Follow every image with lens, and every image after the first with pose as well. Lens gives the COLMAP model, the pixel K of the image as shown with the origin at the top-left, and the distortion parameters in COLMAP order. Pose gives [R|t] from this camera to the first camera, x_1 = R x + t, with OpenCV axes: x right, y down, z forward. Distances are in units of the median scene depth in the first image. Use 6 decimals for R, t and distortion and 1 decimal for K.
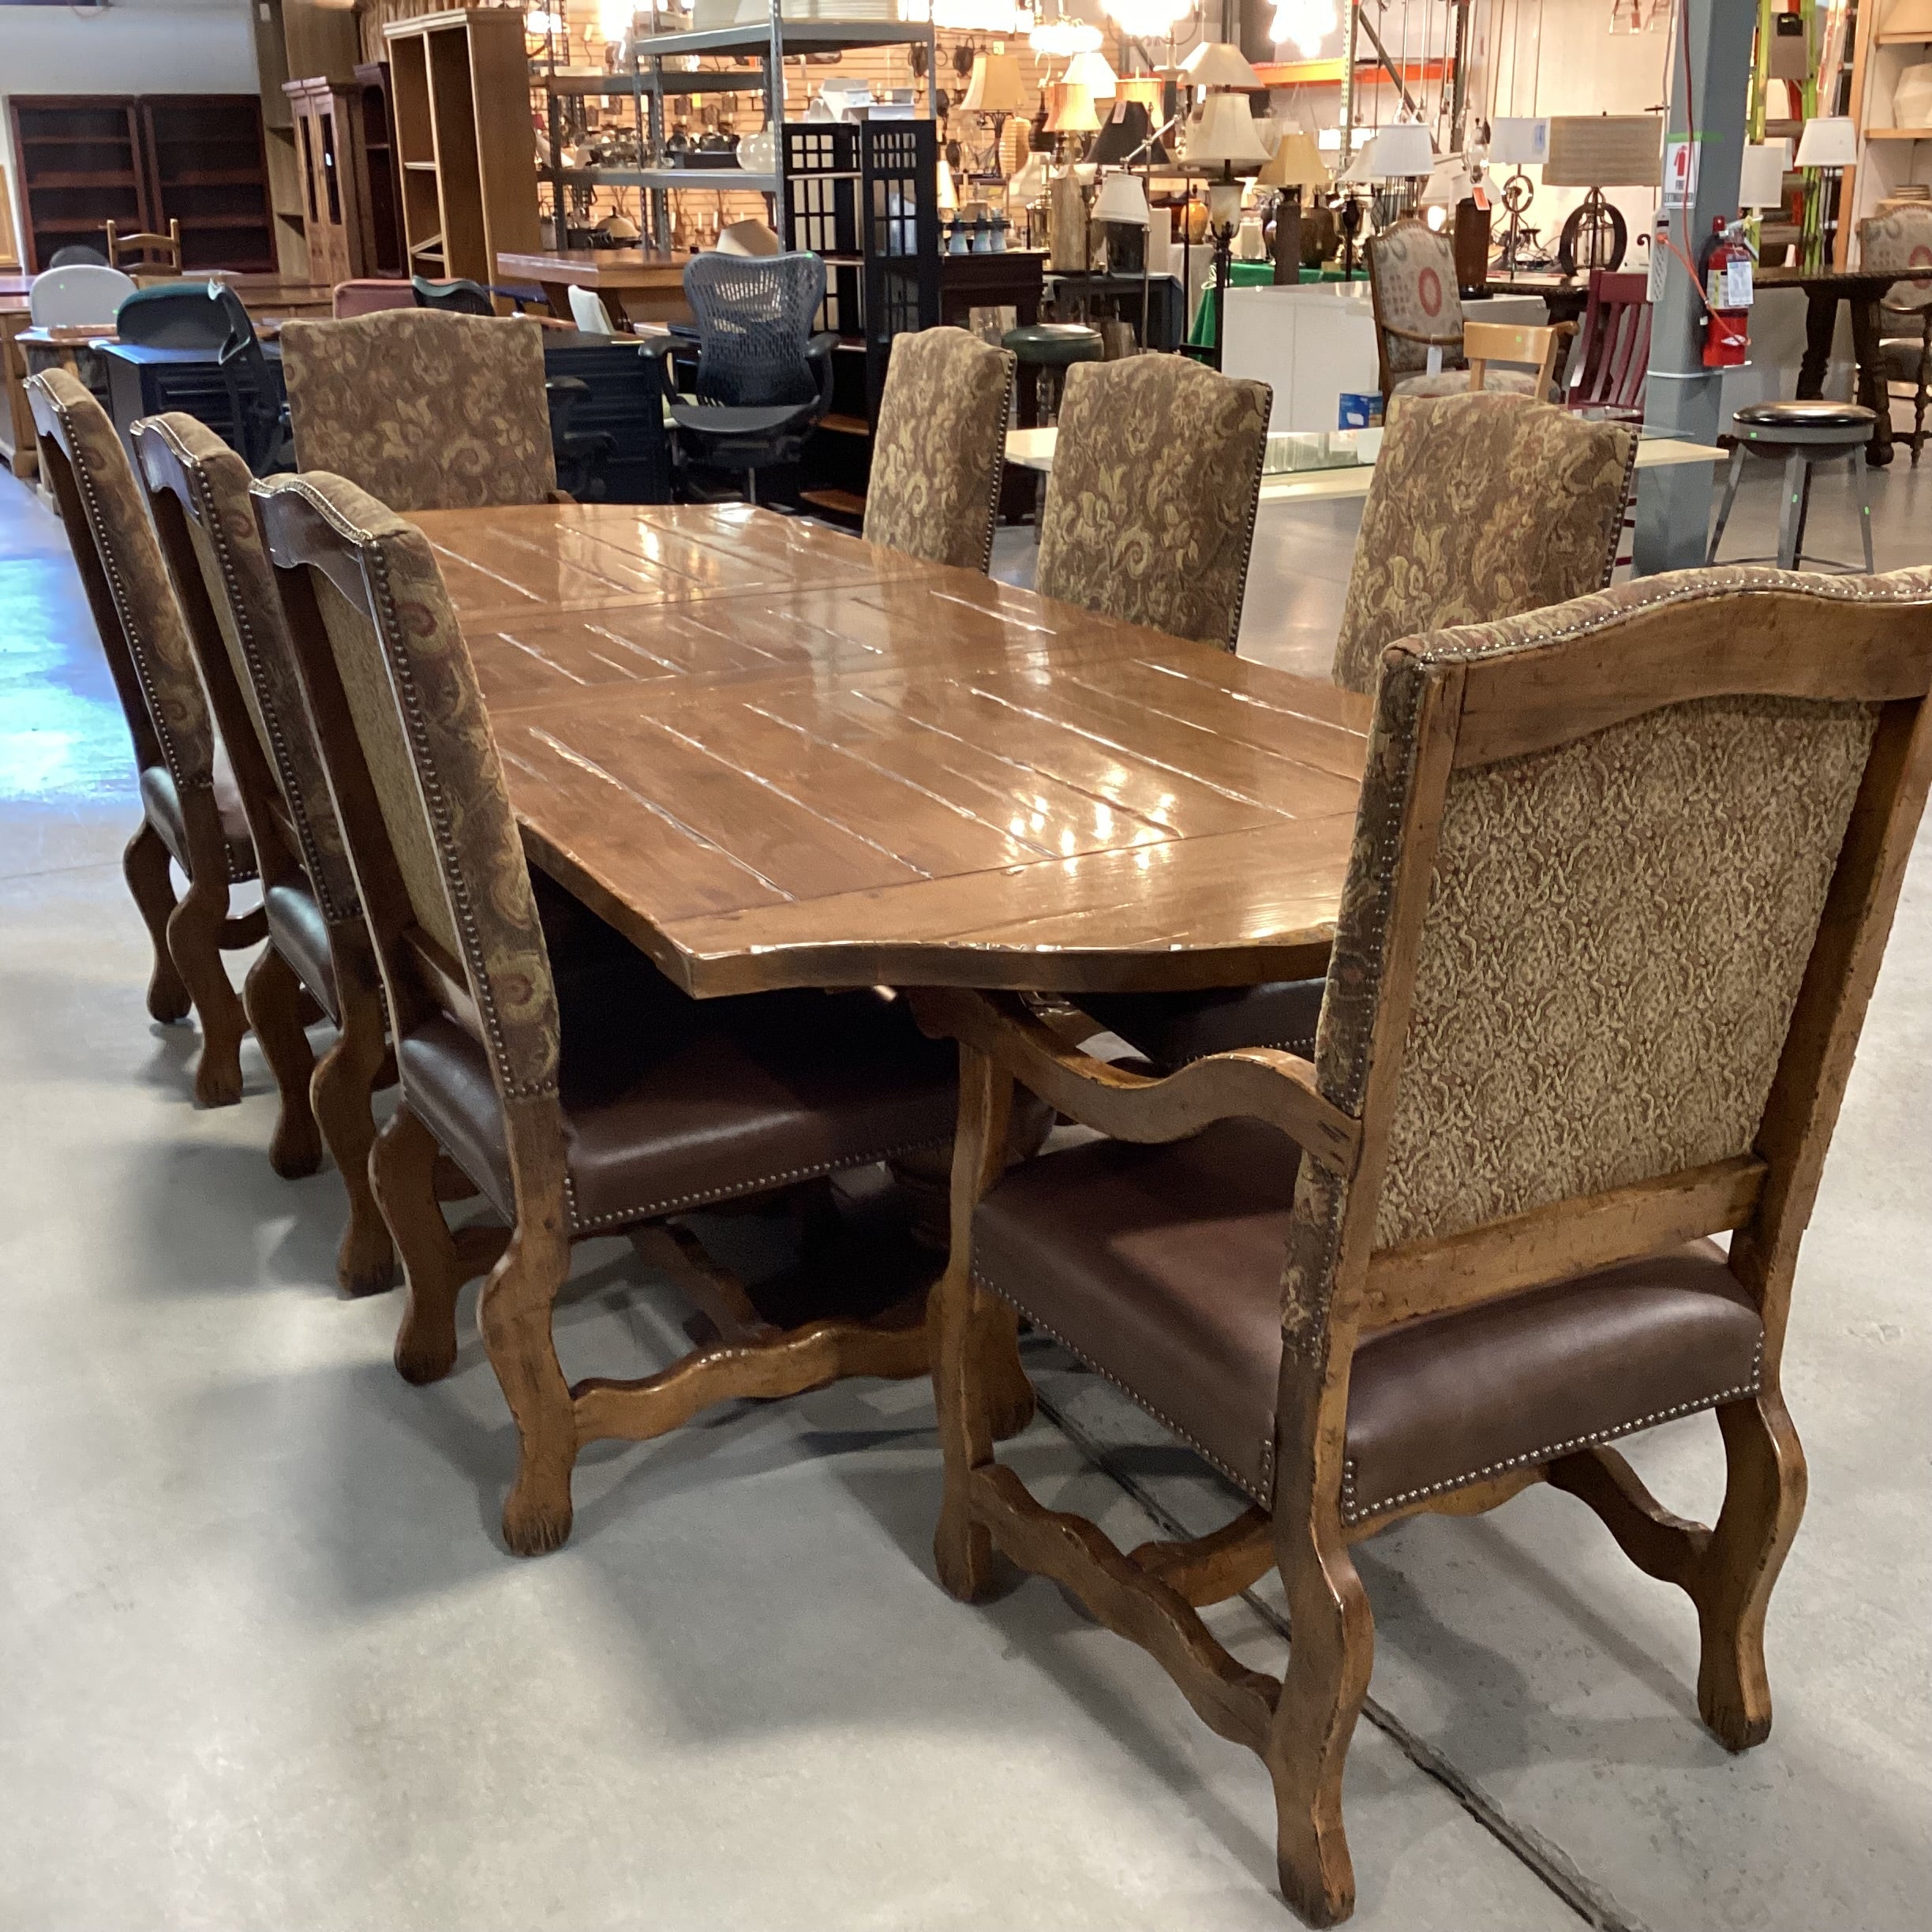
lens RADIAL K [[2324.6, 0, 957.4], [0, 2324.6, 936.3], [0, 0, 1]] dist [0.162039, -0.377567]
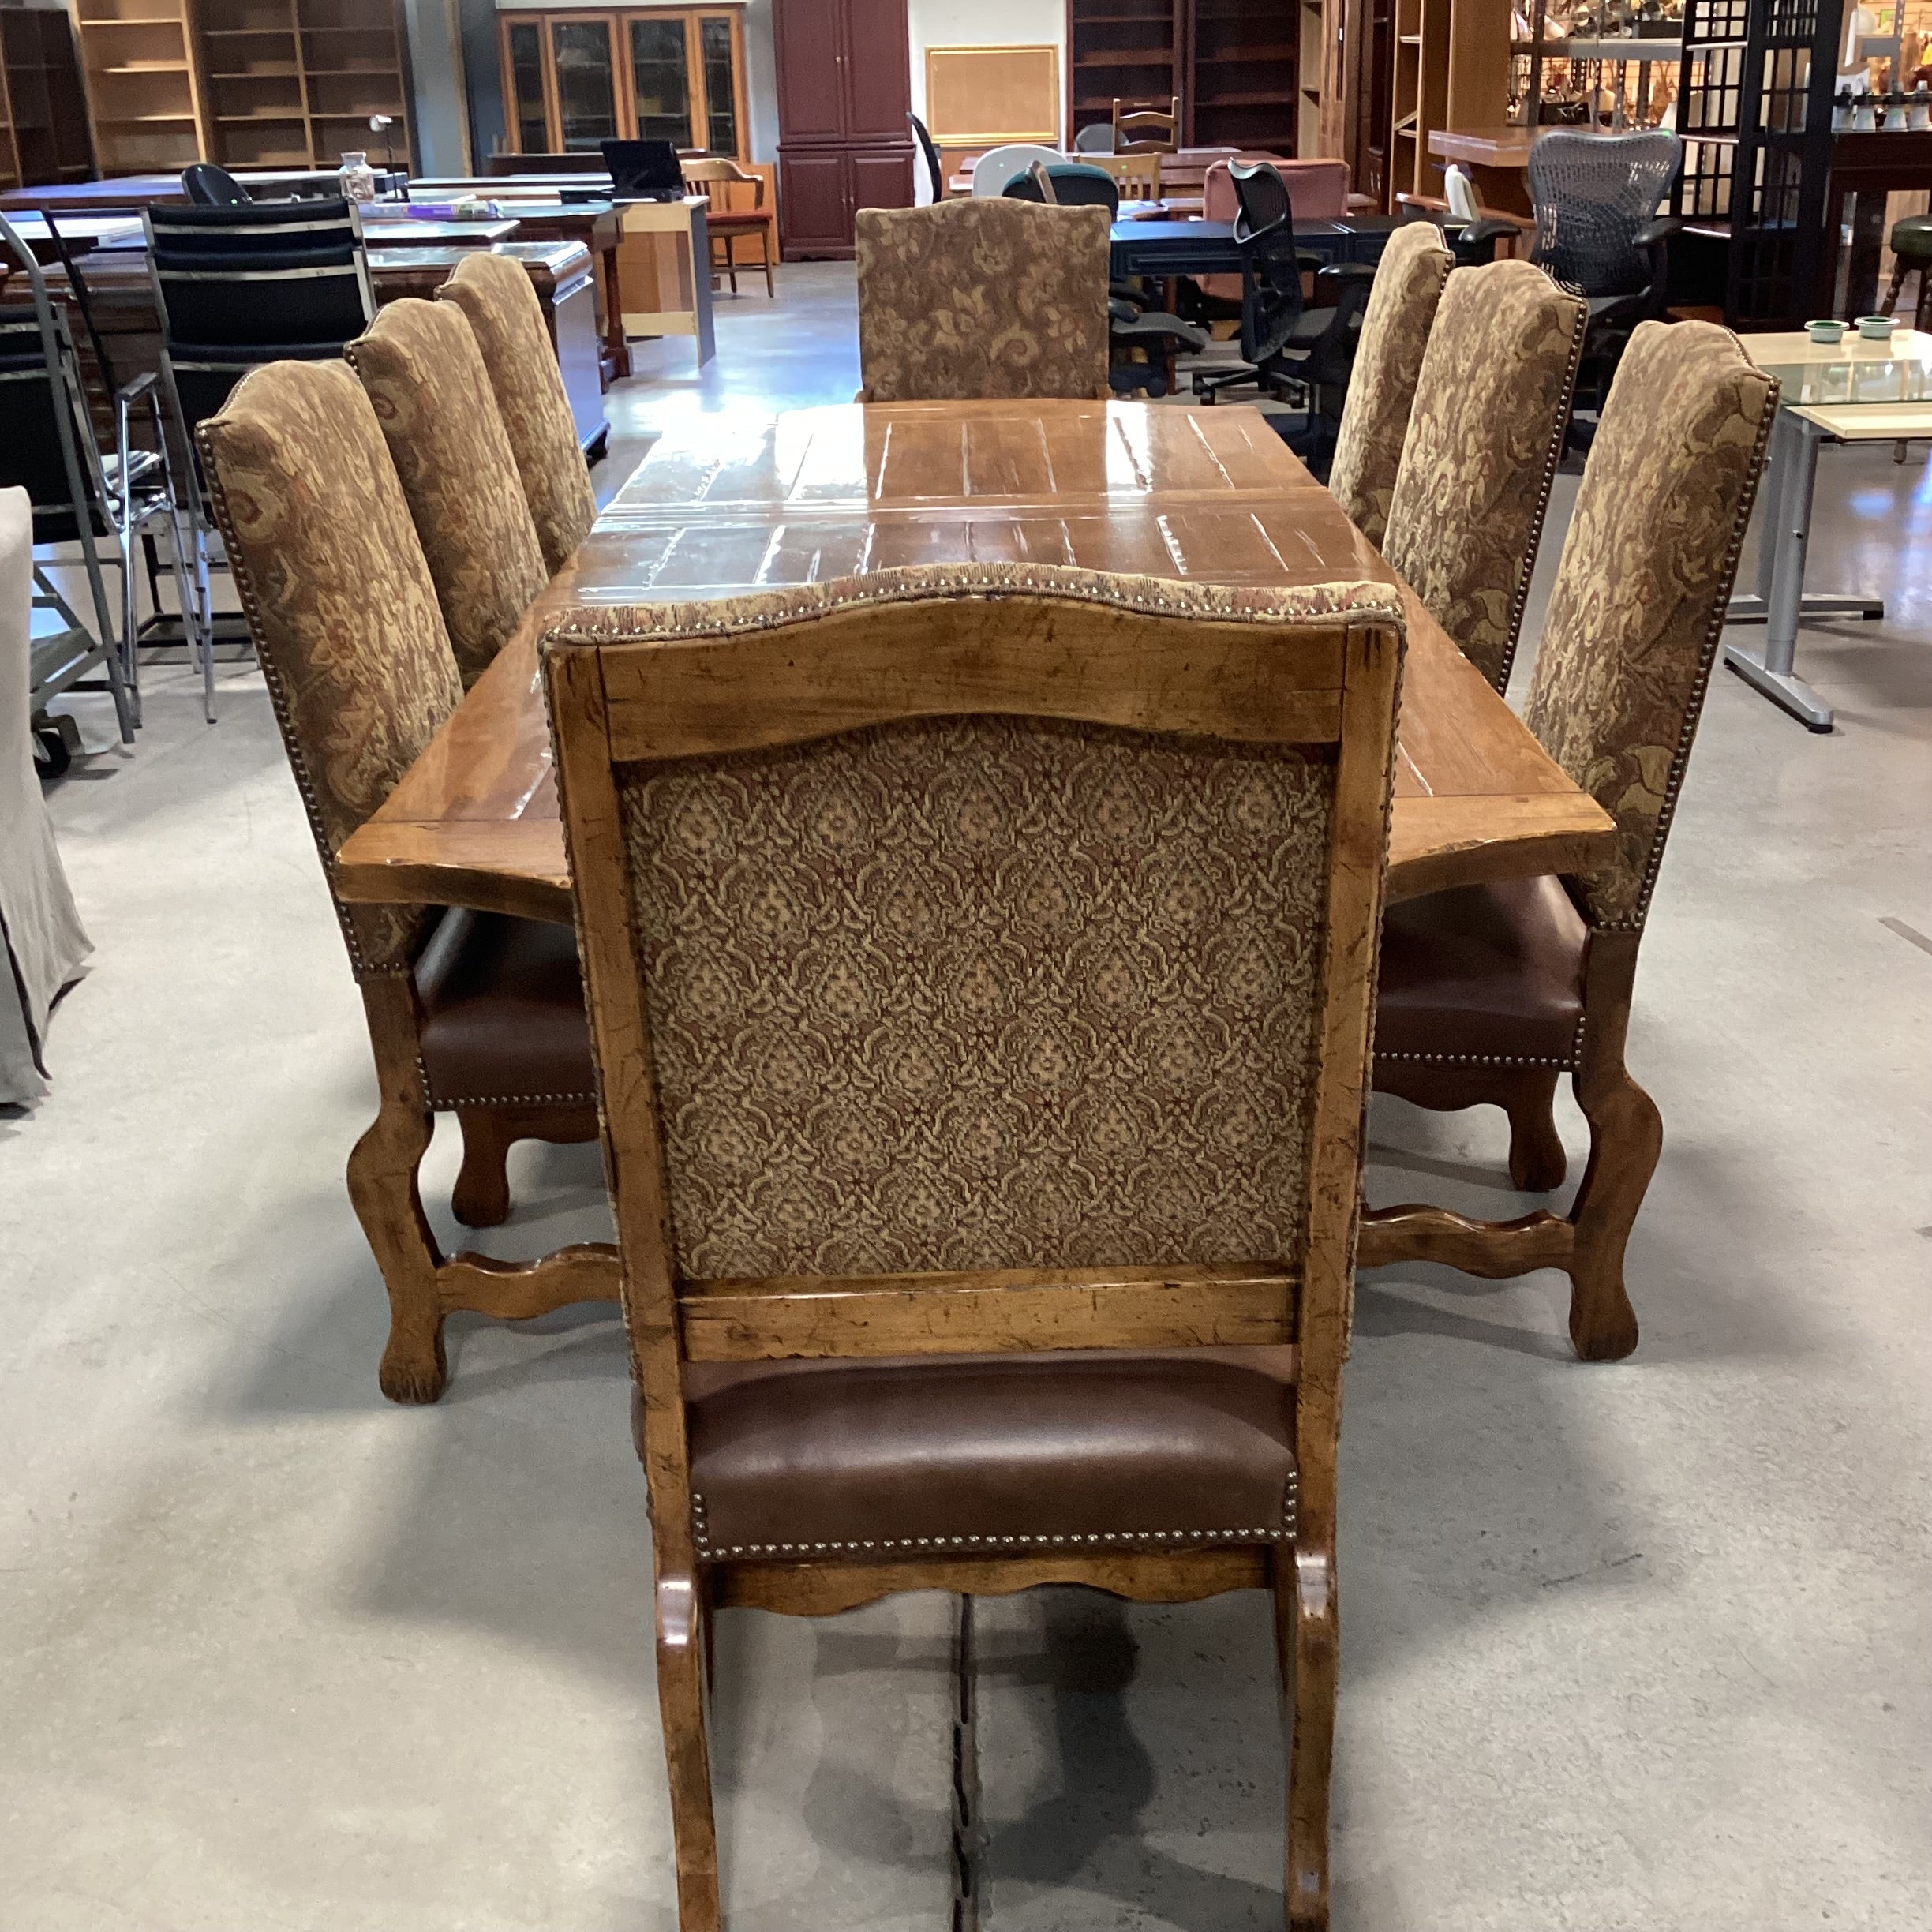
lens RADIAL K [[2324.6, 0, 957.4], [0, 2324.6, 936.3], [0, 0, 1]] dist [0.162039, -0.377567]
pose [[0.891173, 0.149261, -0.428407, 0.325286], [-0.128046, 0.988688, 0.078109, -0.041387], [0.435219, -0.014753, 0.900204, 0.112772]]
